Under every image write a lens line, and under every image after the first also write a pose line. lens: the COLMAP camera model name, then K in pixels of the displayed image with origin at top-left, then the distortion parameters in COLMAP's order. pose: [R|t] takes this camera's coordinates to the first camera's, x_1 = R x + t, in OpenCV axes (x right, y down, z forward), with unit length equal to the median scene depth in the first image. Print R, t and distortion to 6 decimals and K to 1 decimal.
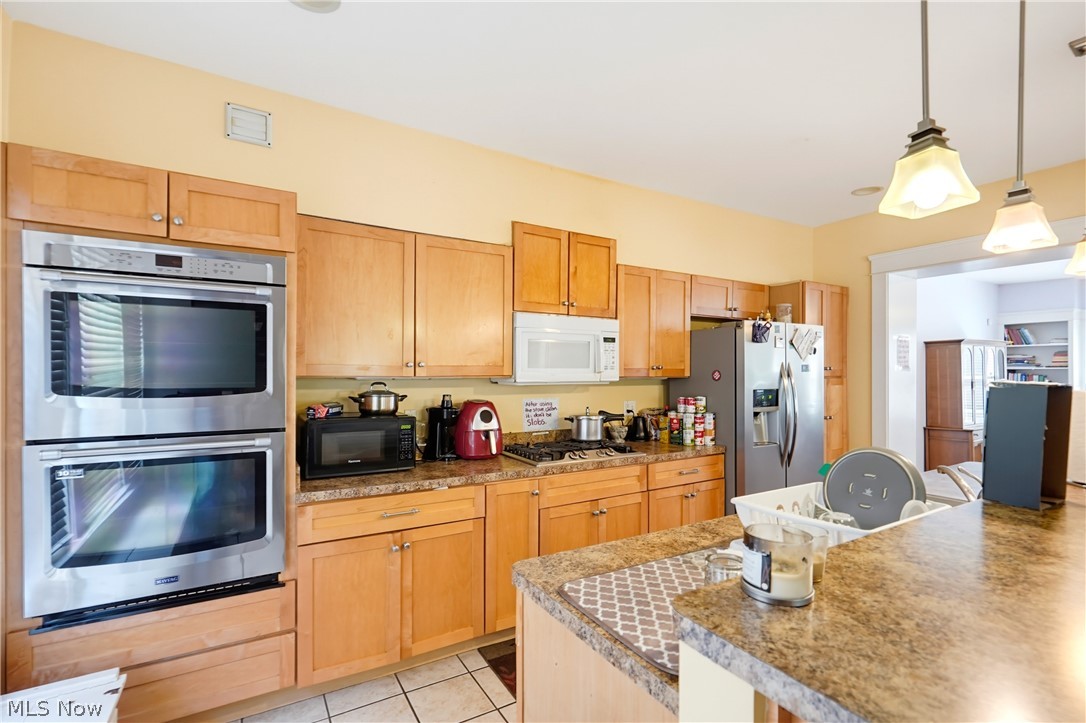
lens RADIAL K [[501.5, 0, 553.6], [0, 501.5, 371.6], [0, 0, 1]] dist [-0.009647, 0.003550]
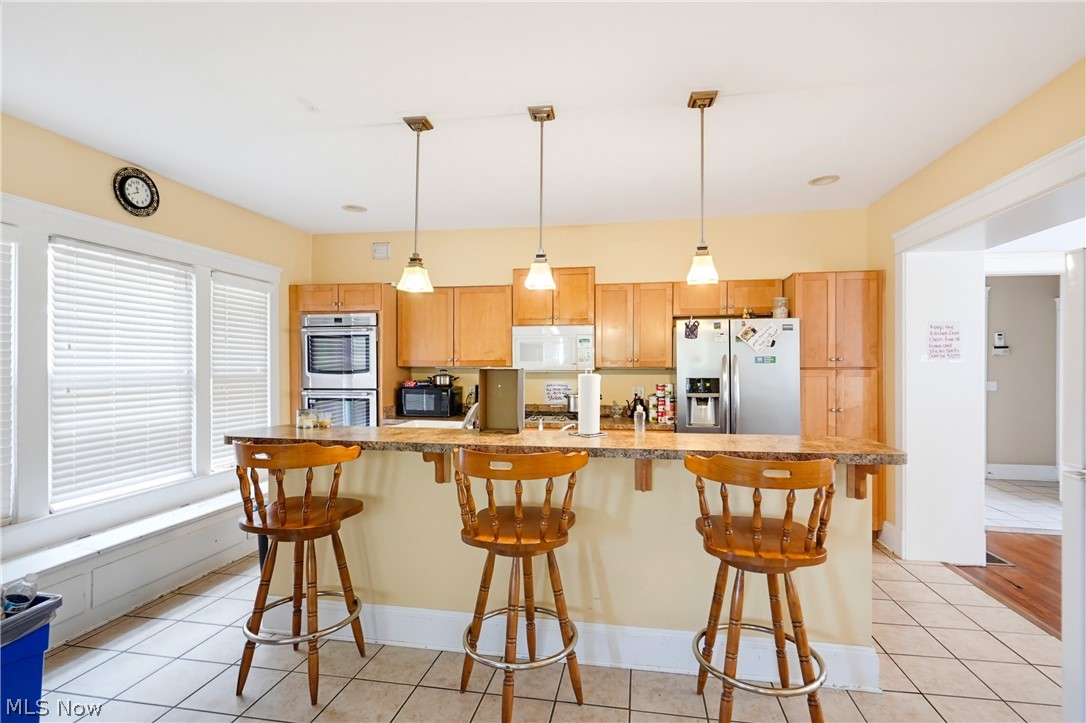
lens RADIAL K [[501.5, 0, 556.5], [0, 501.5, 364.4], [0, 0, 1]] dist [-0.009647, 0.003550]
pose [[0.755040, -0.001960, -0.655675, 1.004005], [0.002133, 0.999998, -0.000533, 0.003697], [0.655675, -0.000996, 0.755043, -0.110987]]
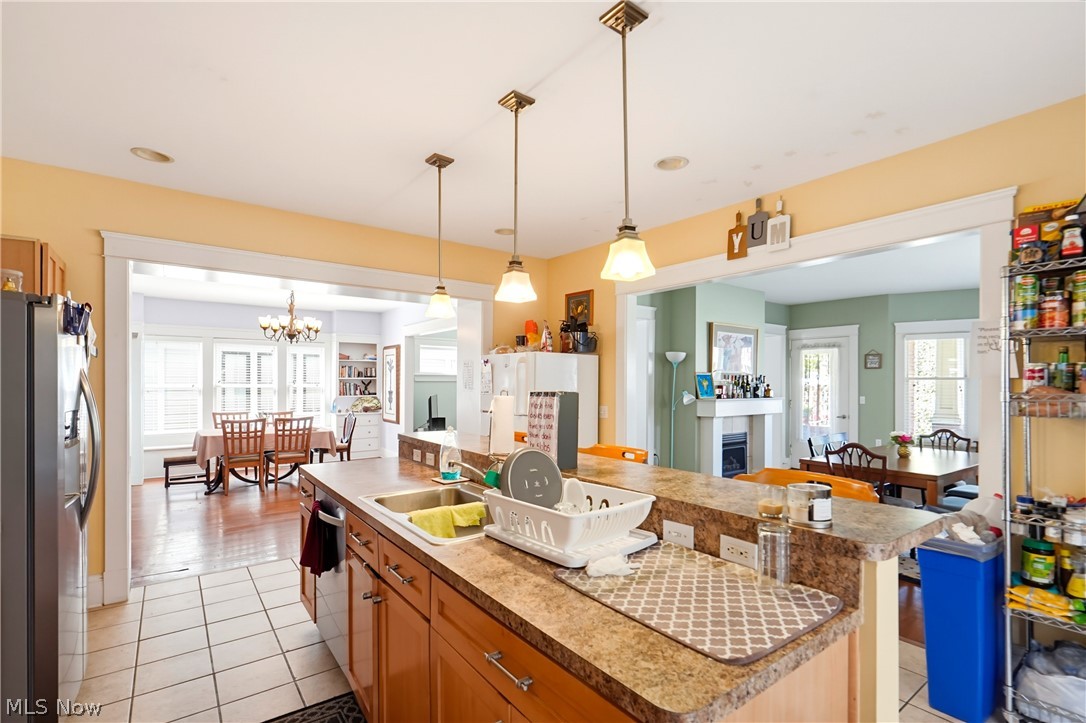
lens RADIAL K [[501.5, 0, 556.4], [0, 501.5, 383.5], [0, 0, 1]] dist [-0.009647, 0.003550]
pose [[-0.108016, 0.000149, 0.994149, -0.271850], [-0.006179, 0.999981, -0.000822, -0.000261], [-0.994130, -0.006232, -0.108013, 0.507759]]
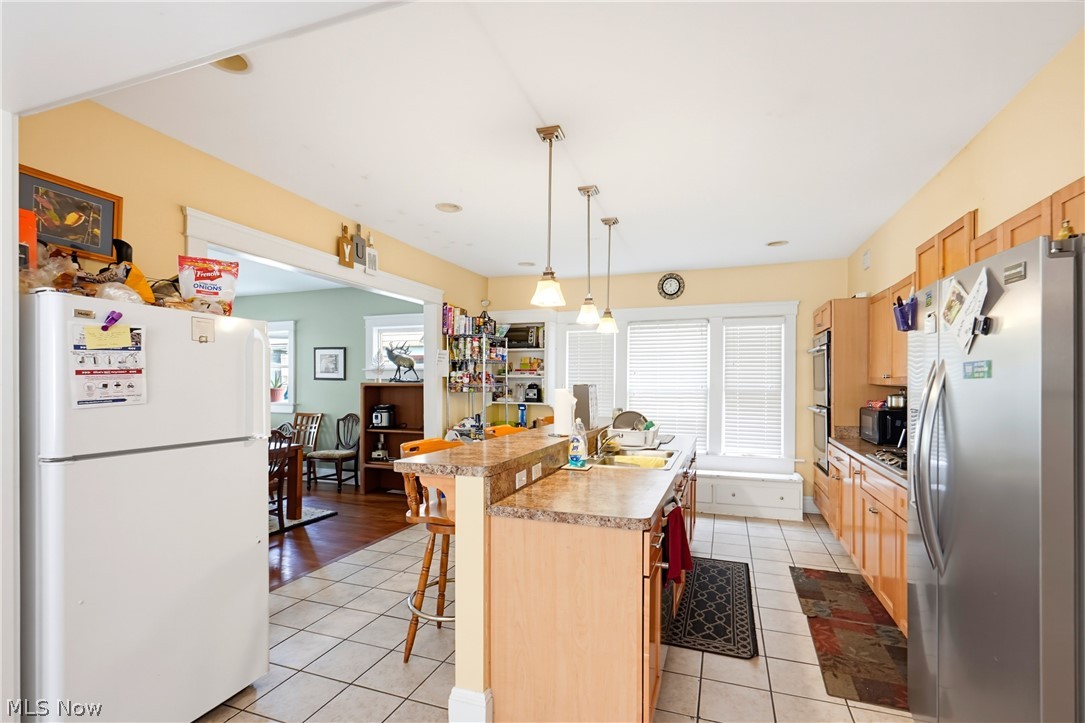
lens RADIAL K [[501.0, 0, 547.6], [0, 501.0, 382.9], [0, 0, 1]] dist [-0.009647, 0.003550]
pose [[-0.781321, -0.000990, -0.624129, 1.192269], [-0.000803, 1.000000, -0.000581, 0.005446], [0.624129, 0.000048, -0.781321, 1.272142]]
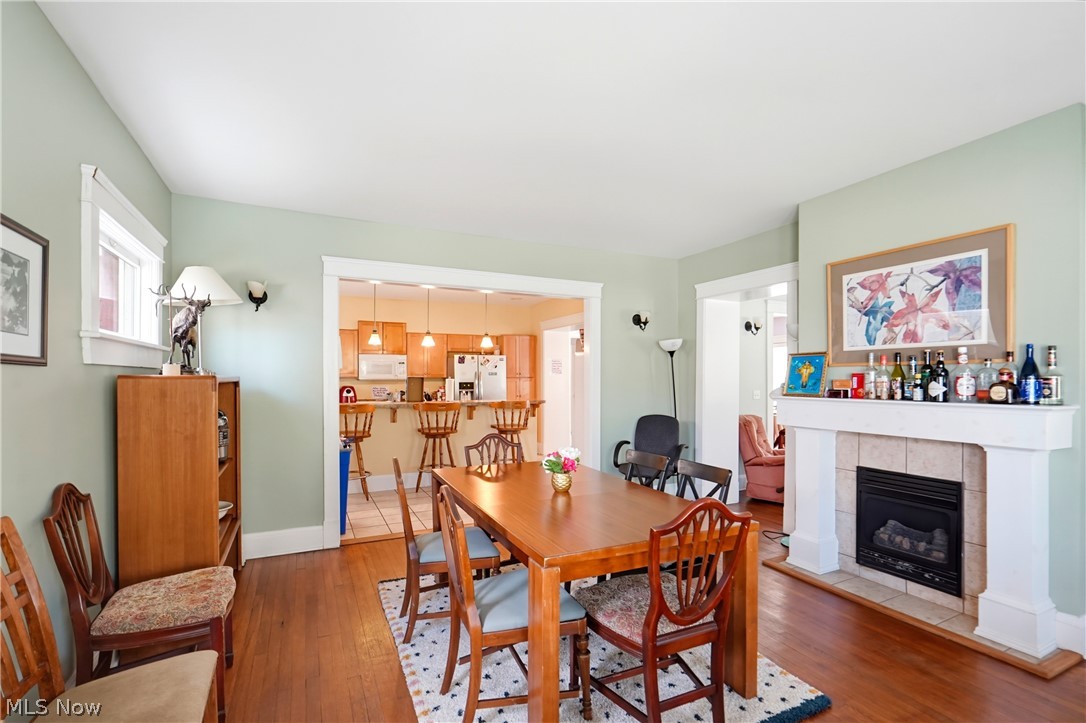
lens RADIAL K [[501.5, 0, 542.0], [0, 501.5, 377.3], [0, 0, 1]] dist [-0.009647, 0.003550]
pose [[0.994928, 0.000129, -0.100589, 1.128293], [0.000125, 0.999997, 0.002522, 0.004815], [0.100589, -0.002521, 0.994925, -1.541025]]
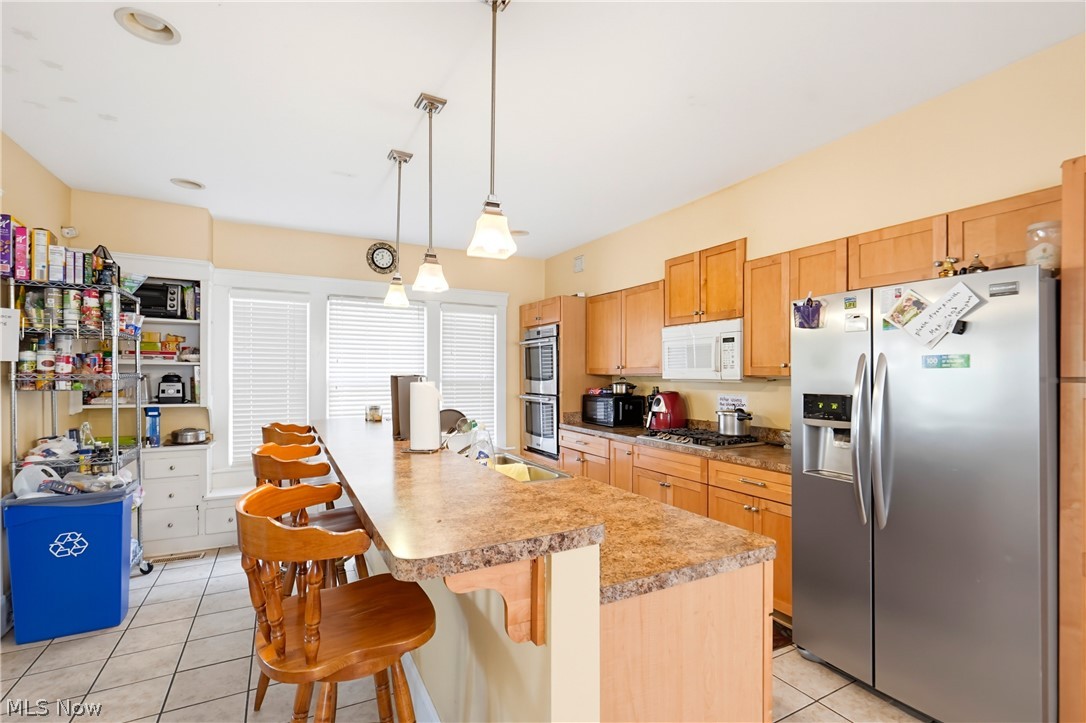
lens RADIAL K [[501.5, 0, 552.5], [0, 501.5, 374.8], [0, 0, 1]] dist [-0.009647, 0.003550]
pose [[-0.048878, 0.002141, -0.998802, 1.211365], [0.001402, 0.999997, 0.002075, 0.006986], [0.998804, -0.001299, -0.048881, 0.708727]]
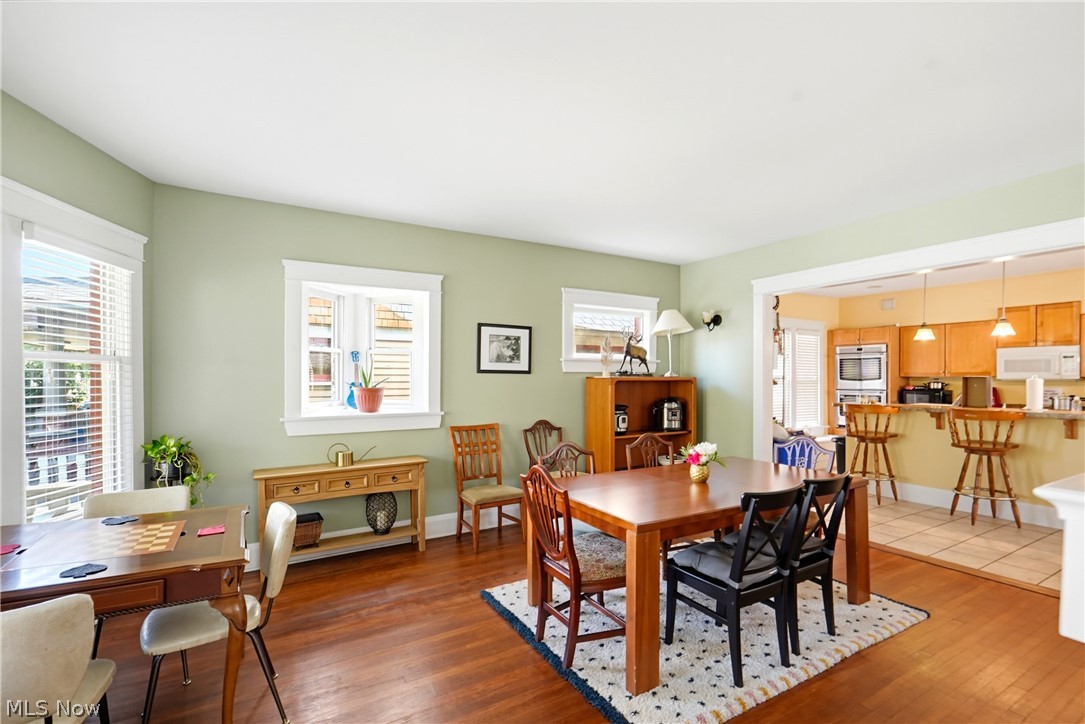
lens RADIAL K [[501.0, 0, 542.2], [0, 501.0, 379.0], [0, 0, 1]] dist [-0.009647, 0.003550]
pose [[-0.020706, 0.003539, -0.999779, 2.076386], [0.004128, 0.999986, 0.003454, 0.004890], [0.999777, -0.004055, -0.020721, -0.951383]]
